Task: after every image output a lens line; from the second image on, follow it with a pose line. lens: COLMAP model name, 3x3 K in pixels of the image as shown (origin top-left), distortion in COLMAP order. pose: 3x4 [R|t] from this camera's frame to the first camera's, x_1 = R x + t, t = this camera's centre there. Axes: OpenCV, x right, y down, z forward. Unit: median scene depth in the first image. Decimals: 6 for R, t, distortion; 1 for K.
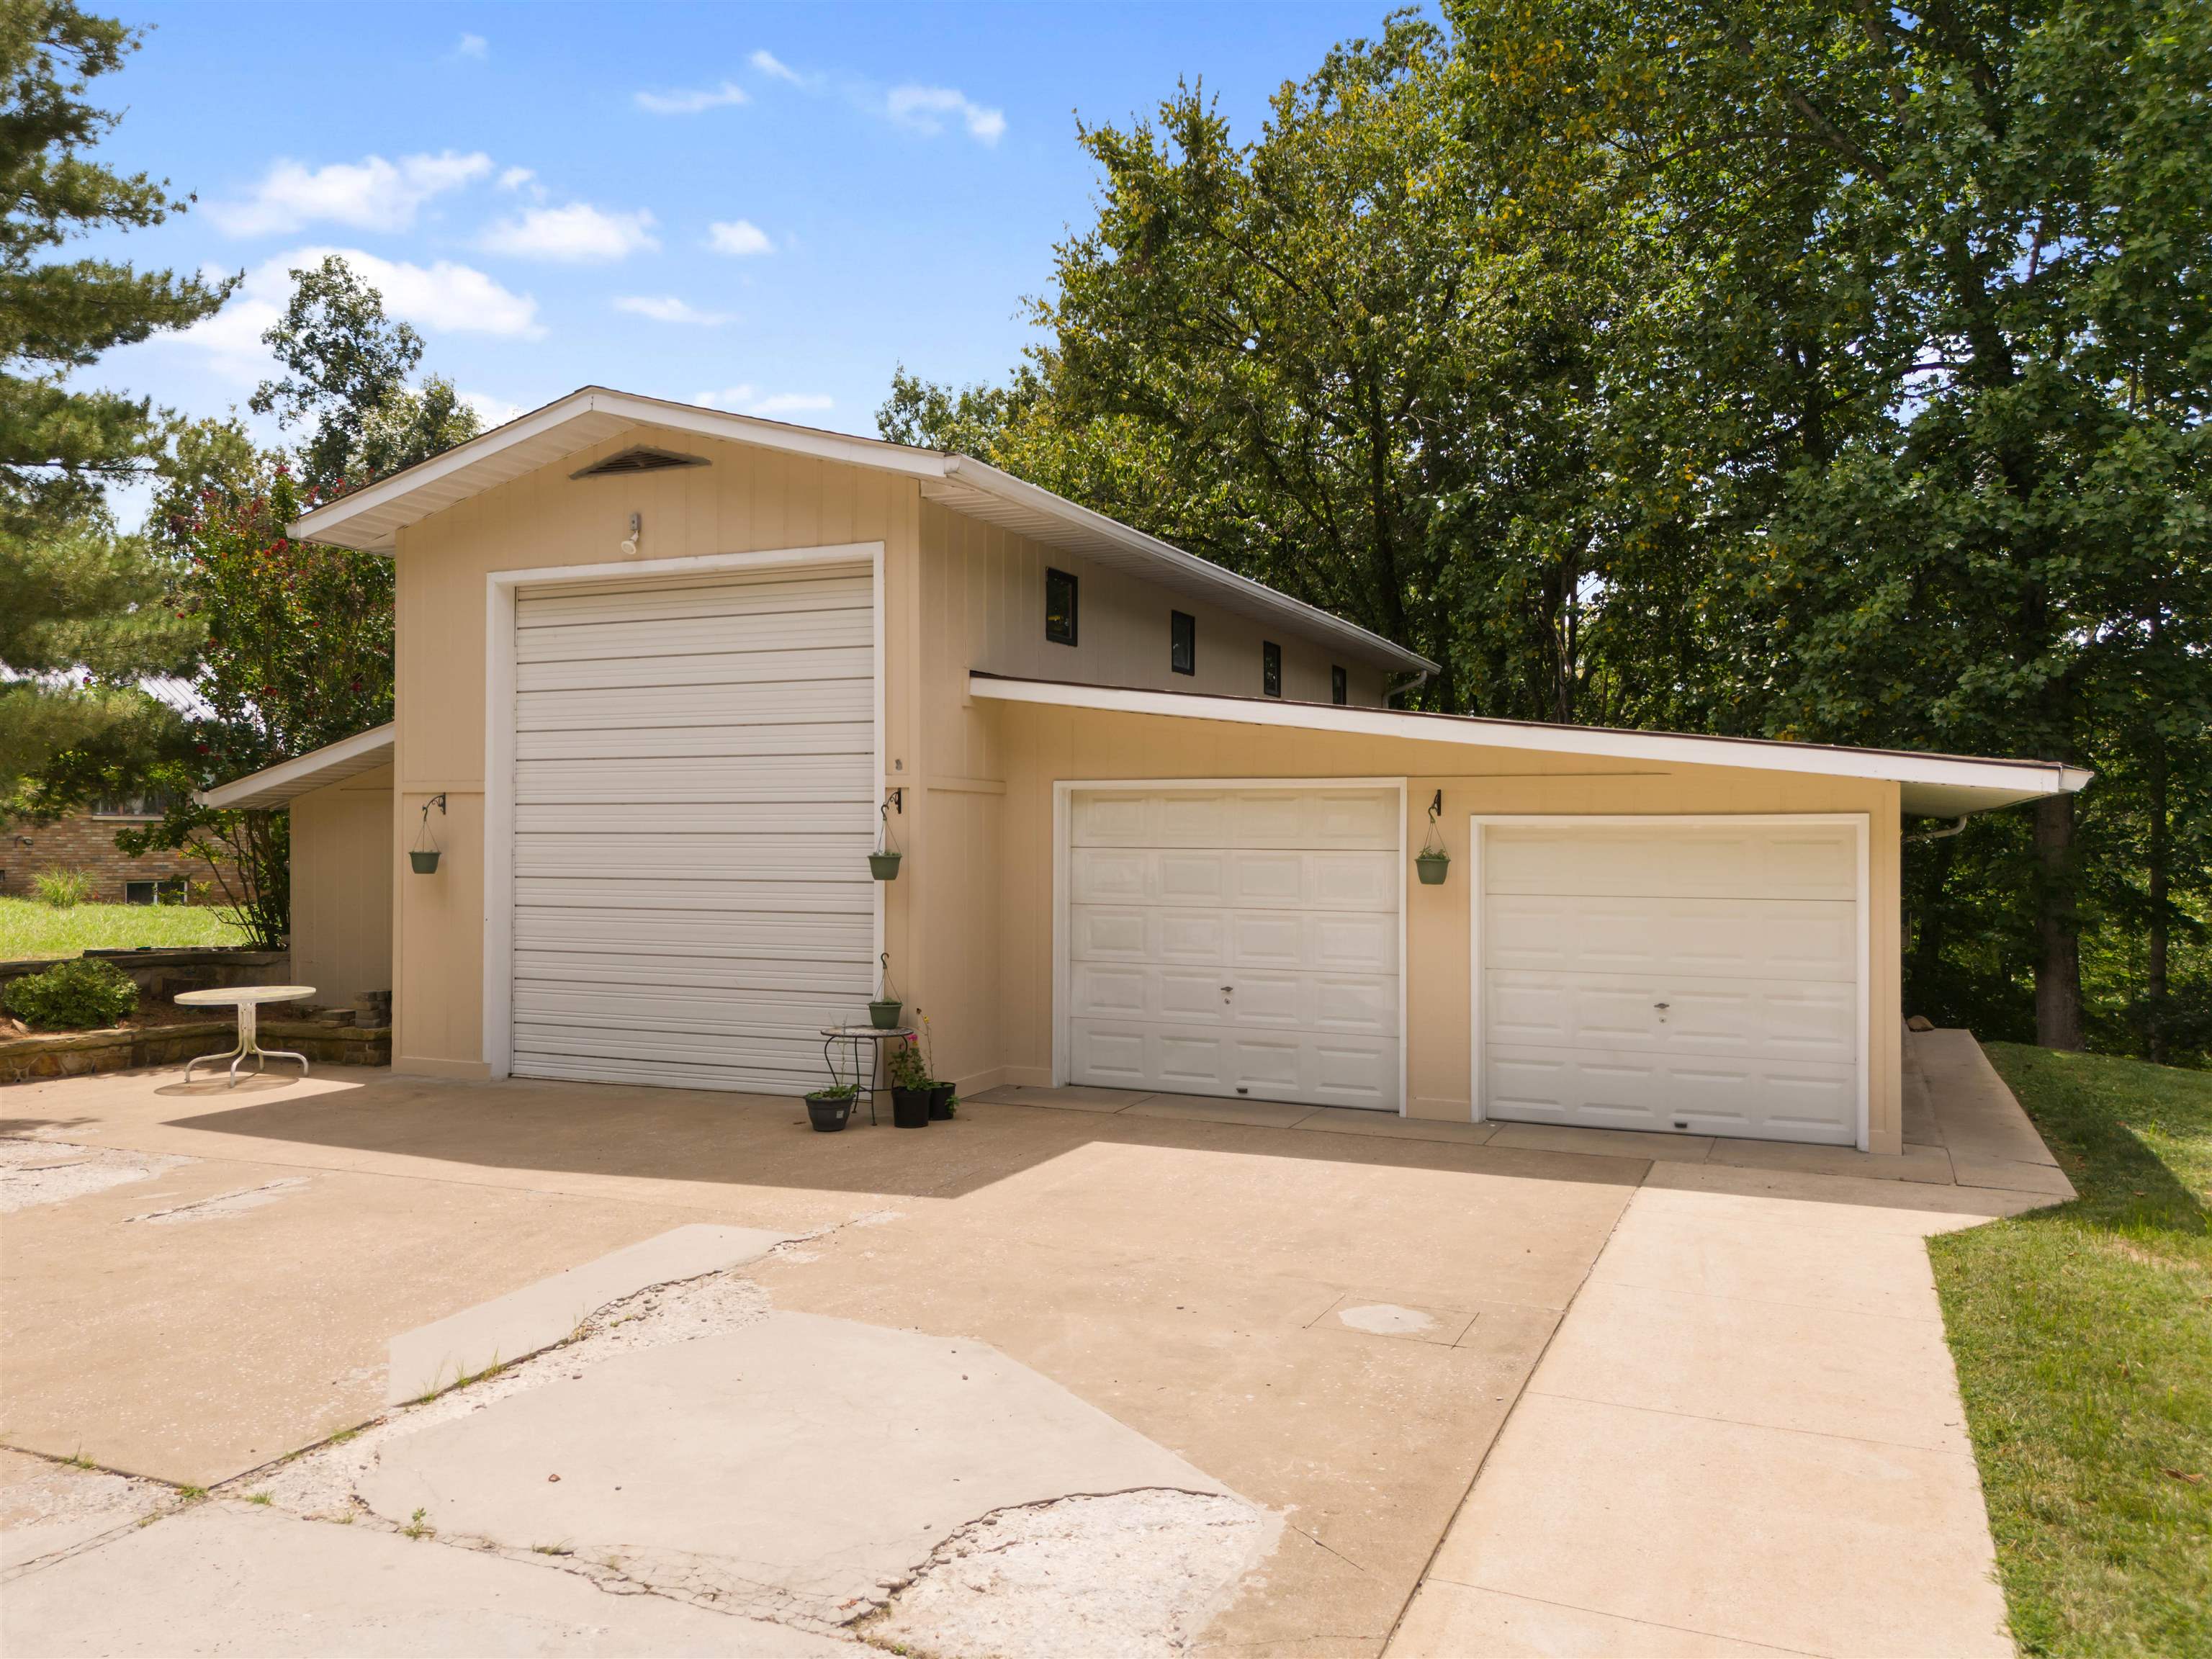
lens RADIAL K [[1627.1, 0, 1106.0], [0, 1627.1, 829.5], [0, 0, 1]] dist [0.049547, -0.023847]
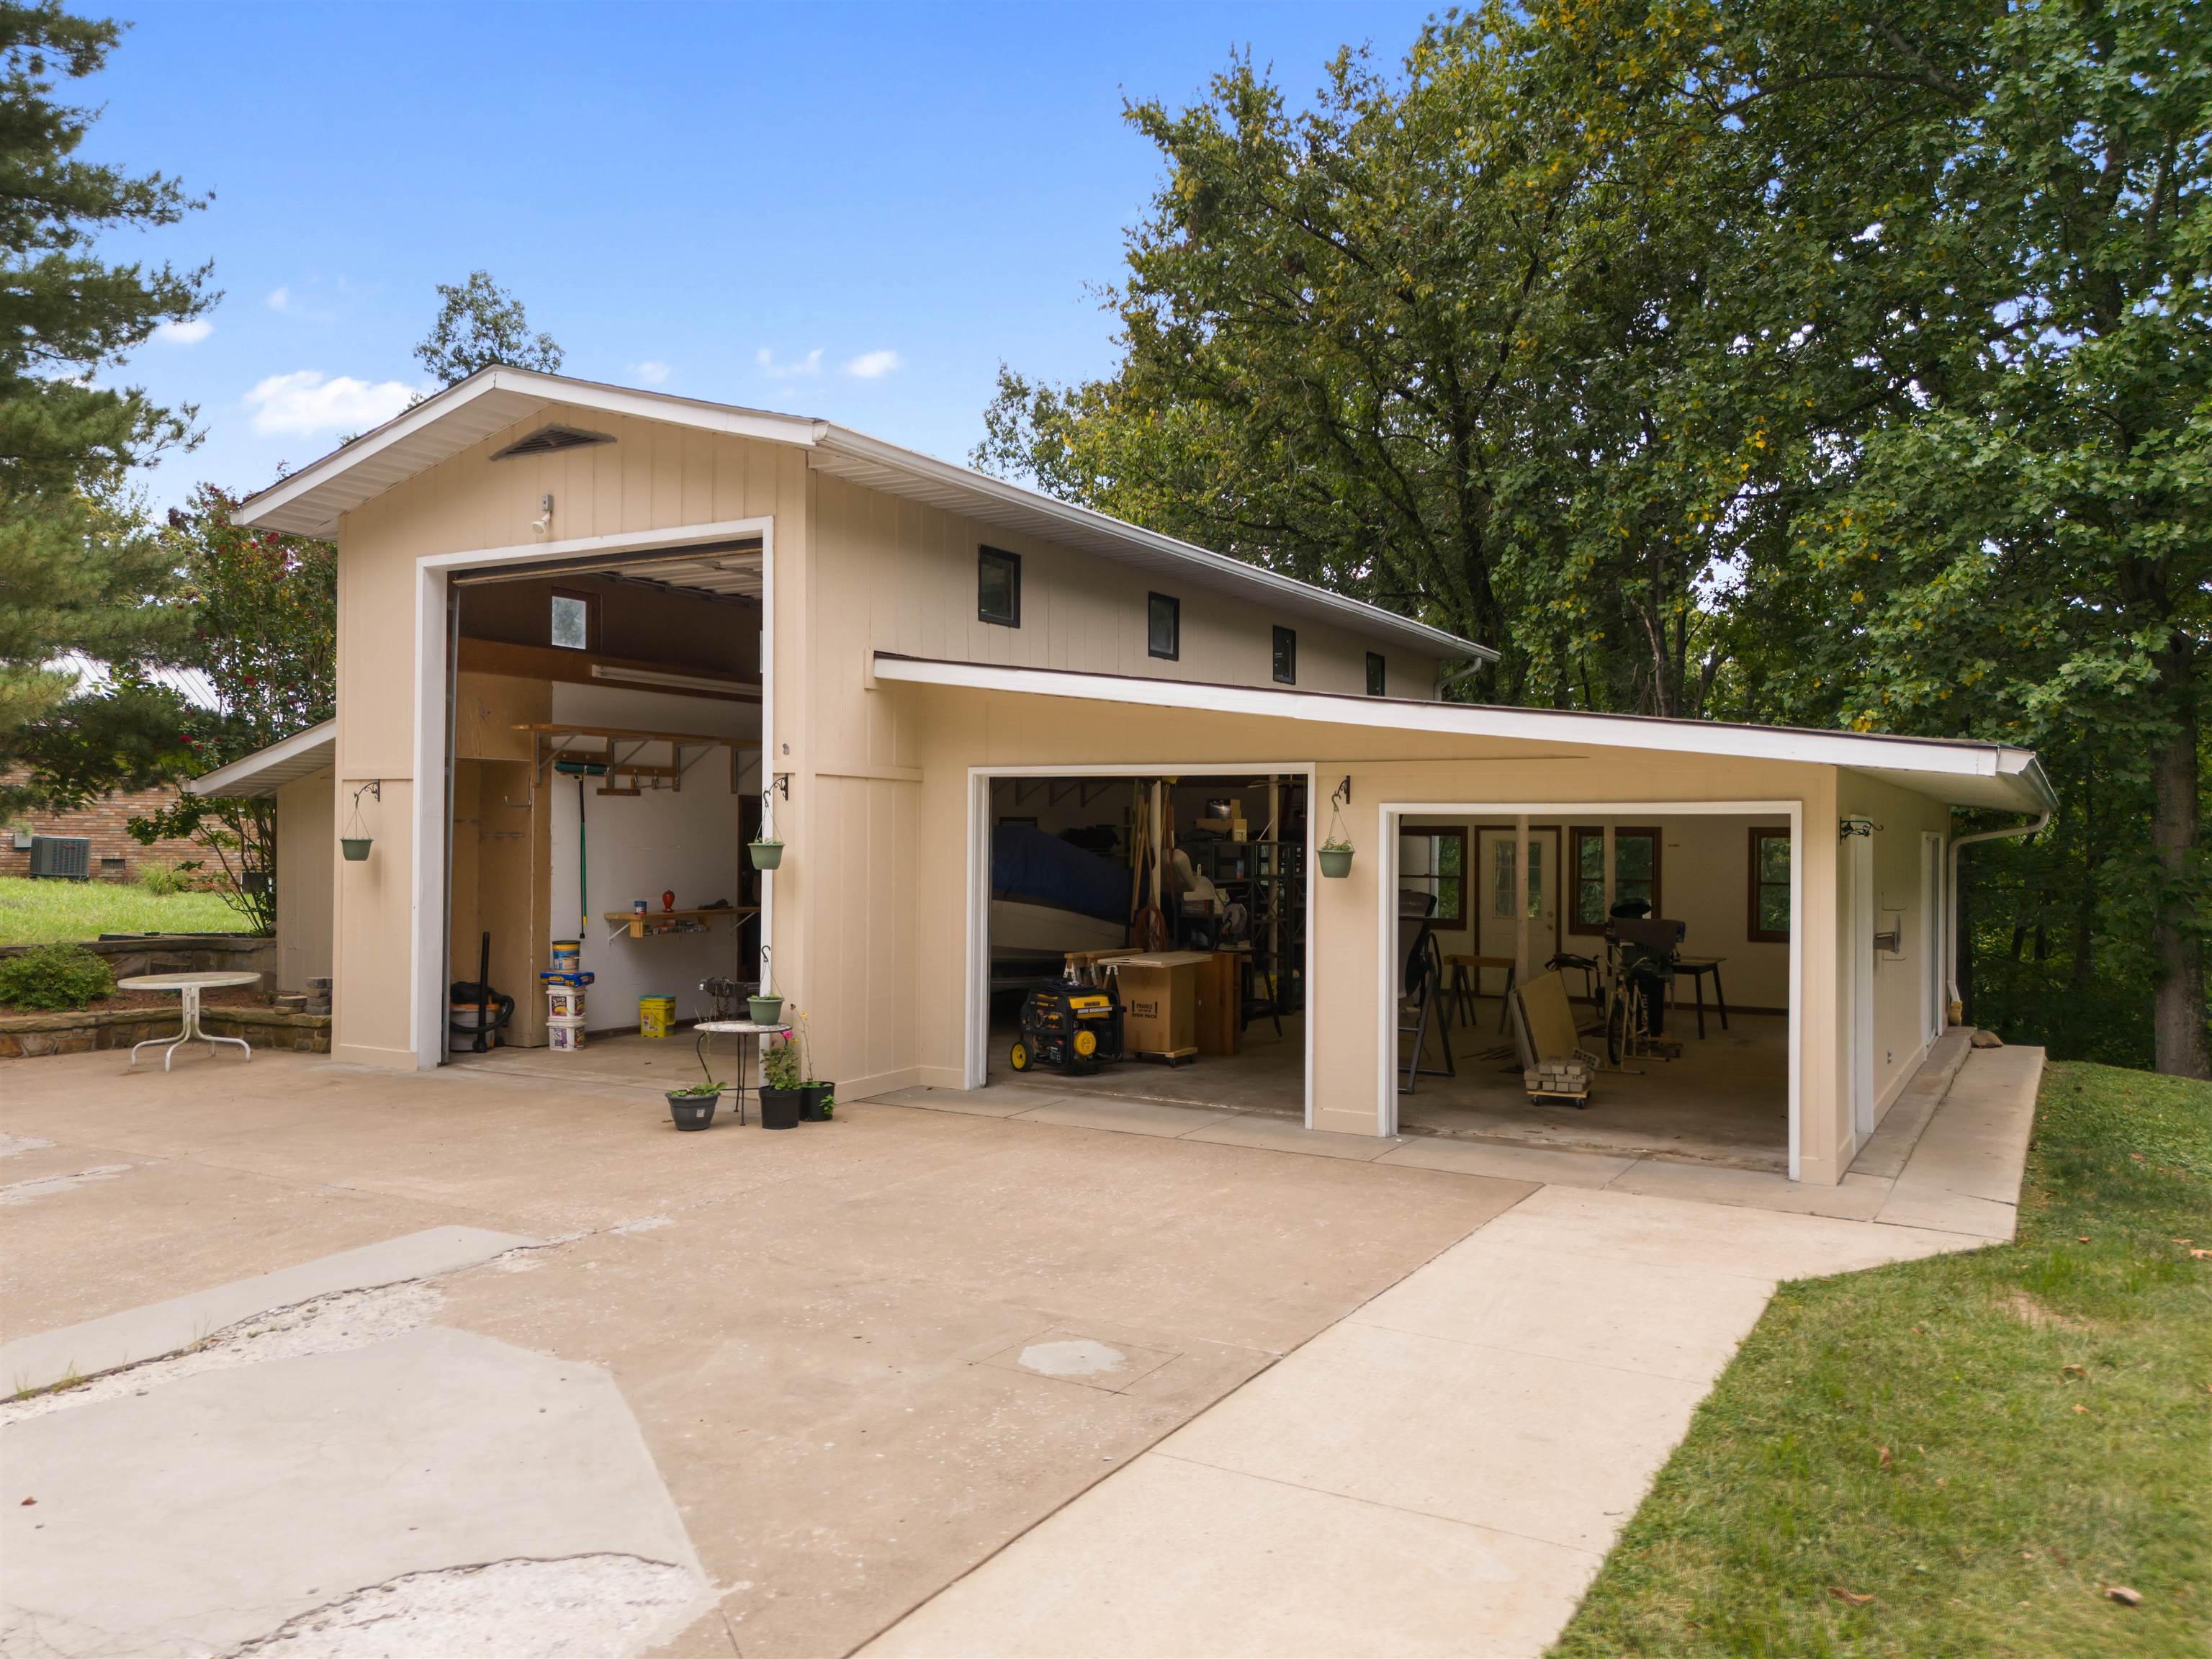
lens RADIAL K [[1627.1, 0, 1106.0], [0, 1627.1, 829.5], [0, 0, 1]] dist [0.049547, -0.023847]
pose [[0.994399, 0.005255, -0.105558, 0.152719], [-0.005316, 0.999986, -0.000298, 0.006531], [0.105555, 0.000857, 0.994413, 0.063479]]
